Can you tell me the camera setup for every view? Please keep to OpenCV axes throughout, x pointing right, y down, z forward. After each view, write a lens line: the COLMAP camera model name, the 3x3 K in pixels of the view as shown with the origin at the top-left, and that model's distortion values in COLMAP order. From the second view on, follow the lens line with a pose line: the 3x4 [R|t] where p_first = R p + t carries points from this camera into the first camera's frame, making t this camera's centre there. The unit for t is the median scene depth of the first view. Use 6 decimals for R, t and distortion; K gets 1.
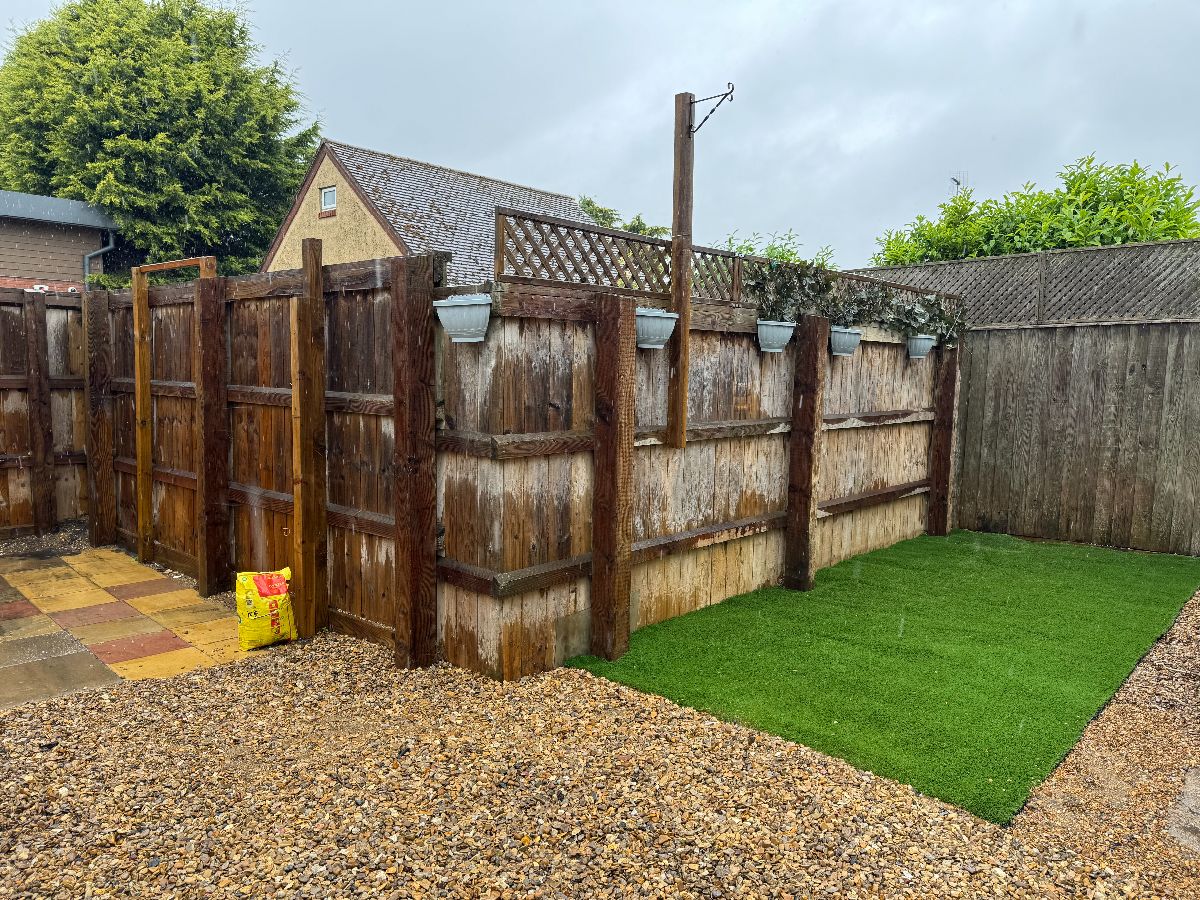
lens RADIAL K [[848.1, 0, 594.7], [0, 848.1, 450.5], [0, 0, 1]] dist [0.008919, -0.010343]
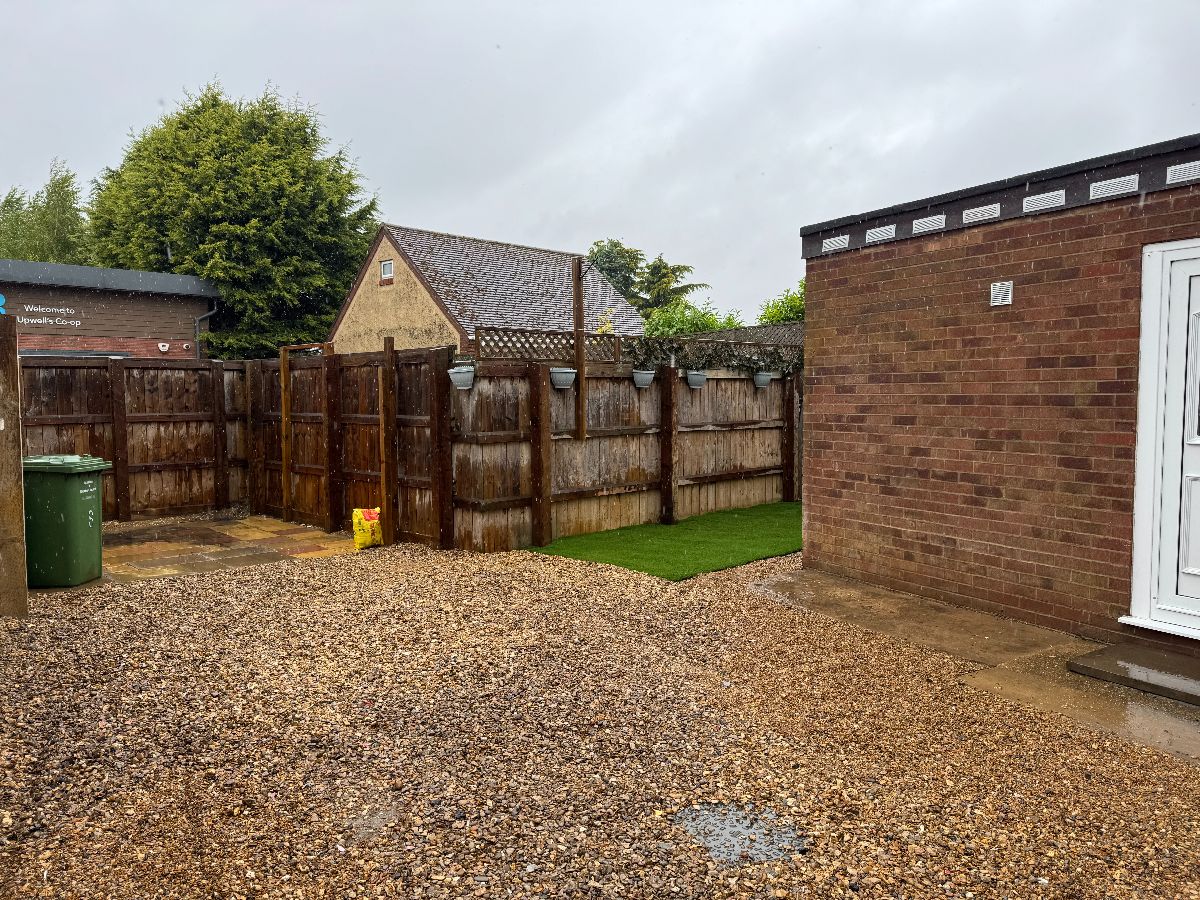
lens RADIAL K [[848.1, 0, 604.0], [0, 848.1, 448.3], [0, 0, 1]] dist [0.008919, -0.010343]
pose [[0.998622, -0.022767, -0.047289, 0.180114], [0.021117, 0.999160, -0.035107, 0.062159], [0.048049, 0.034060, 0.998264, -0.666701]]
